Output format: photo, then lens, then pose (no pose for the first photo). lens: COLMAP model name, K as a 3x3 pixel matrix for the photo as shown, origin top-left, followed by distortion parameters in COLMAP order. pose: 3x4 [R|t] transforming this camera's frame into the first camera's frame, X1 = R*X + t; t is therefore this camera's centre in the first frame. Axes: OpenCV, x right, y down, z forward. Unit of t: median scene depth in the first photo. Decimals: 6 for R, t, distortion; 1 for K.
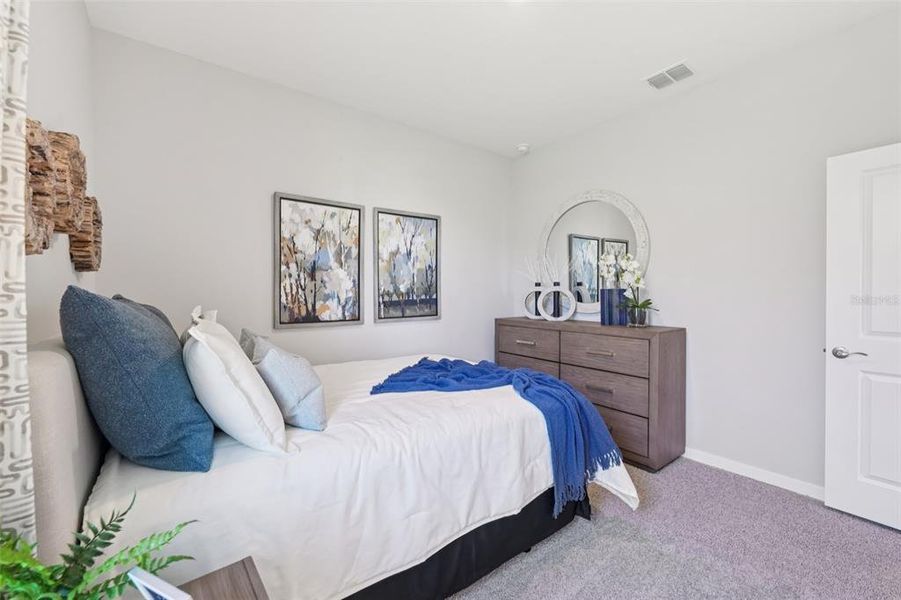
lens RADIAL K [[367.4, 0, 449.6], [0, 367.4, 296.7], [0, 0, 1]] dist [0.005918, -0.000744]
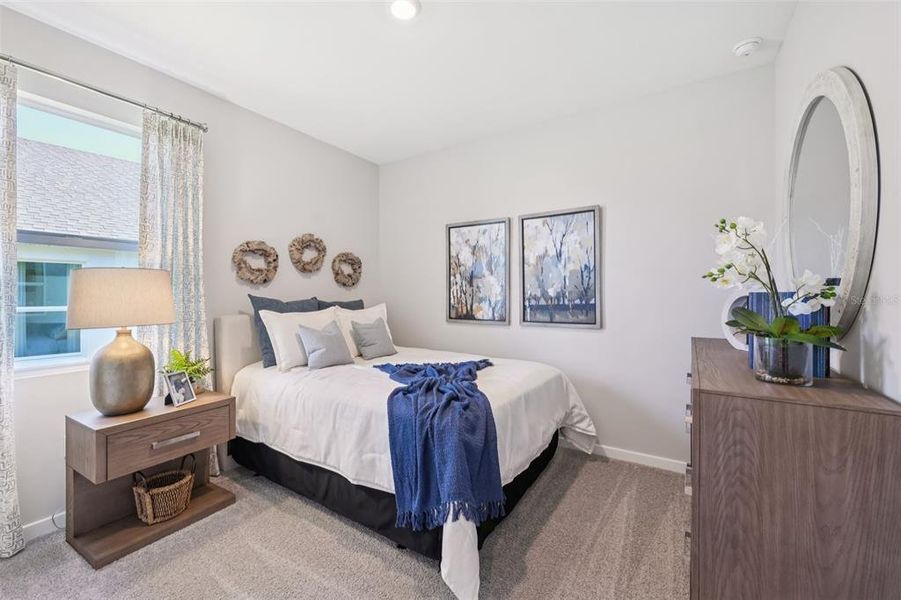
lens RADIAL K [[367.4, 0, 450.0], [0, 367.4, 295.5], [0, 0, 1]] dist [0.005918, -0.000744]
pose [[0.345813, 0.004245, -0.938294, 0.735758], [-0.013794, 0.999905, -0.000560, -0.010892], [0.938202, 0.013137, 0.345839, 0.459284]]
